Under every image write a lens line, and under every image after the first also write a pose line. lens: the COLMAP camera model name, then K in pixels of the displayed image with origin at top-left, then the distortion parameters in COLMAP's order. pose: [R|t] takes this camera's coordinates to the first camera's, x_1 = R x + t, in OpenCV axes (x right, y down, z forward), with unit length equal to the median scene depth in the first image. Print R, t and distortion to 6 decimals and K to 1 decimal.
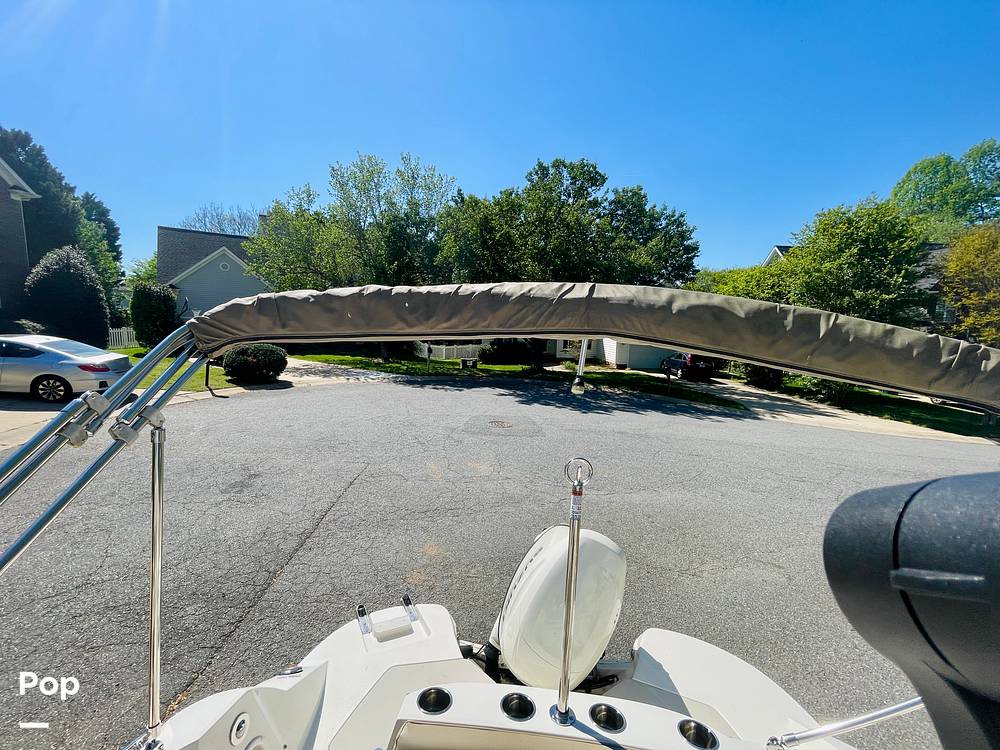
lens RADIAL K [[408.0, 0, 495.6], [0, 408.0, 375.1], [0, 0, 1]] dist [-0.003234, 0.000263]
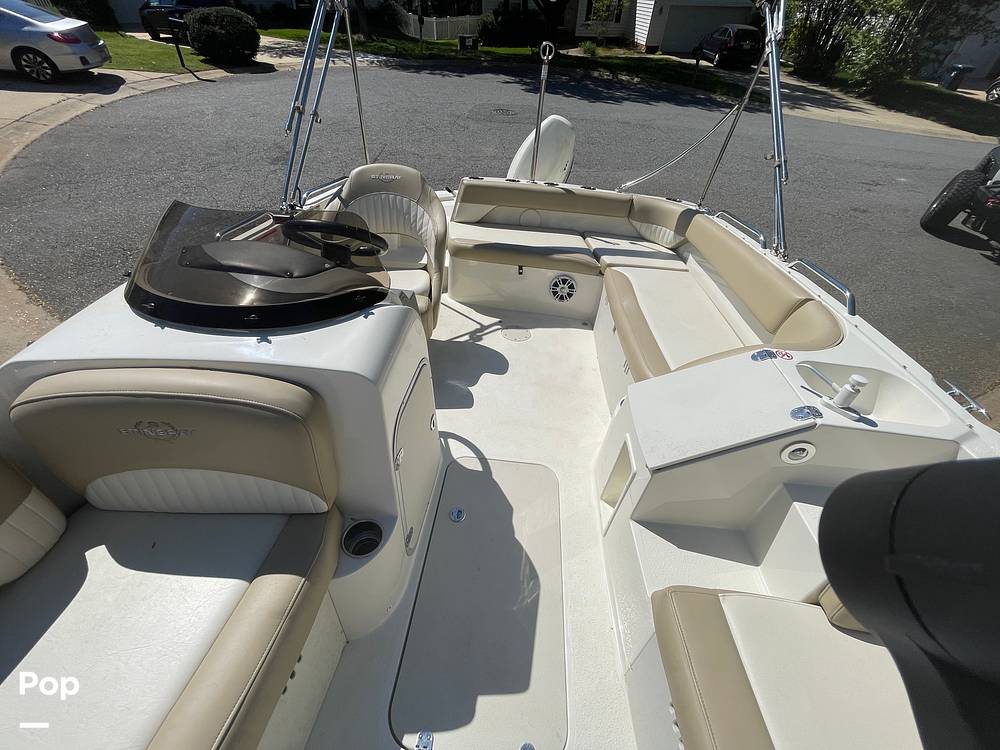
lens RADIAL K [[403.8, 0, 495.2], [0, 403.8, 375.7], [0, 0, 1]] dist [-0.000632, -0.000464]
pose [[0.999965, 0.006638, -0.005107, -0.001534], [-0.002200, 0.796538, 0.604585, 0.022760], [0.008081, -0.604553, 0.796524, -0.107239]]
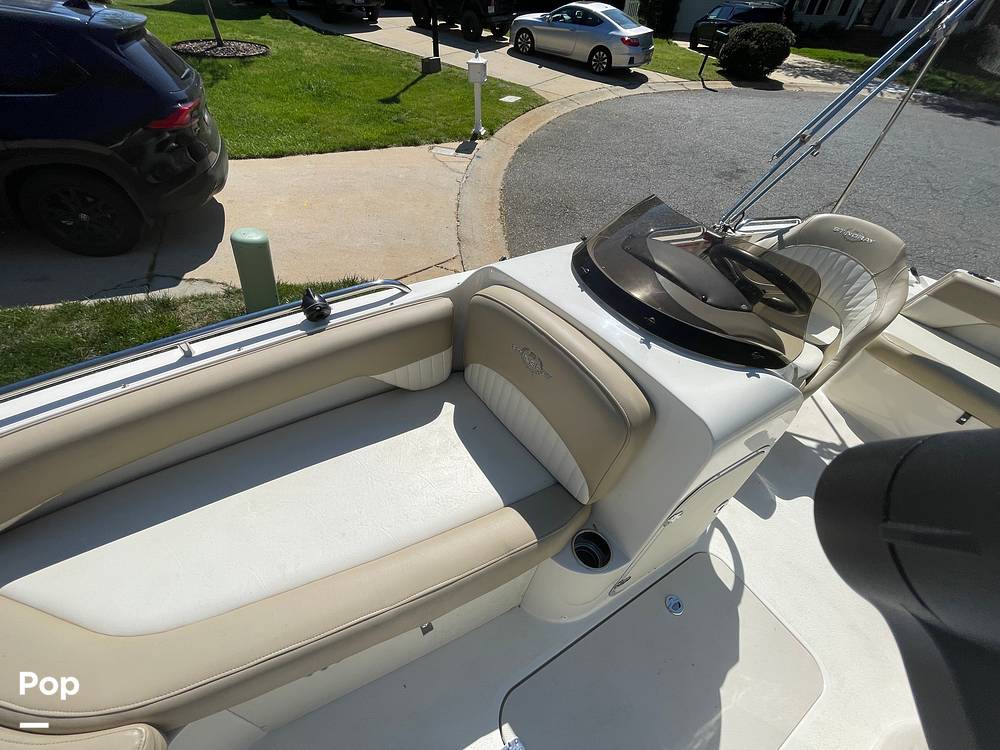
lens RADIAL K [[403.8, 0, 495.2], [0, 403.8, 375.7], [0, 0, 1]] dist [-0.000632, -0.000464]
pose [[0.587642, 0.556906, -0.586969, -0.009315], [-0.105536, 0.771998, 0.626802, 0.022146], [0.802209, -0.306389, 0.512432, -0.108701]]
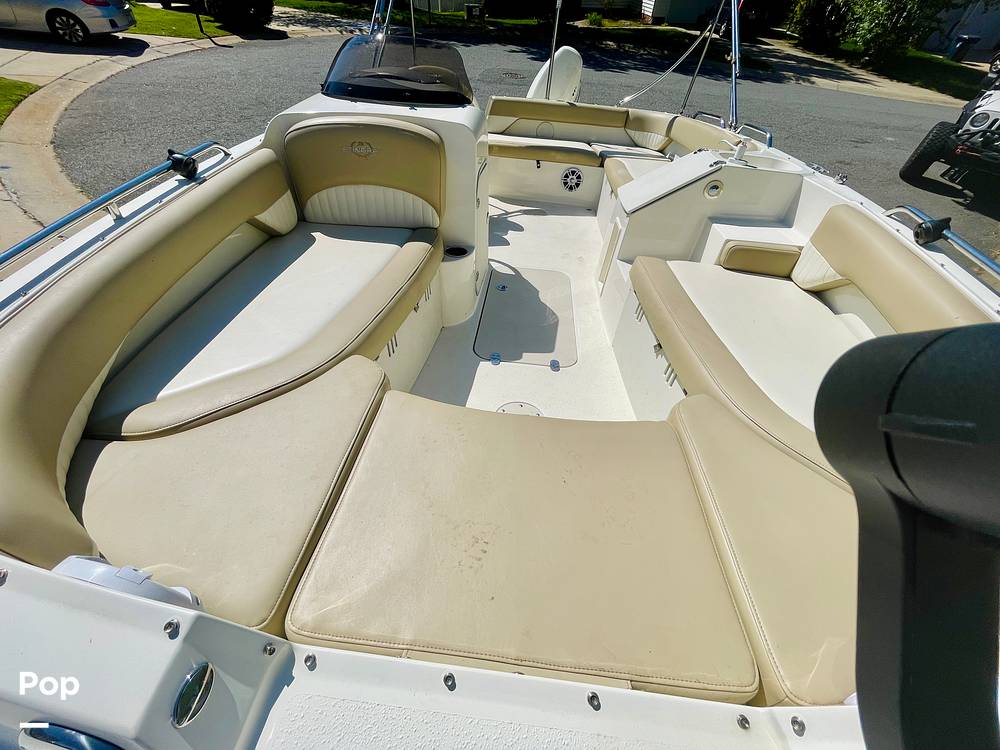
lens RADIAL K [[408.0, 0, 495.6], [0, 408.0, 375.1], [0, 0, 1]] dist [-0.003234, 0.000263]
pose [[0.999916, 0.010053, -0.008150, -0.011010], [-0.002708, 0.778331, 0.627849, 0.039567], [0.012655, -0.627774, 0.778293, -0.177148]]
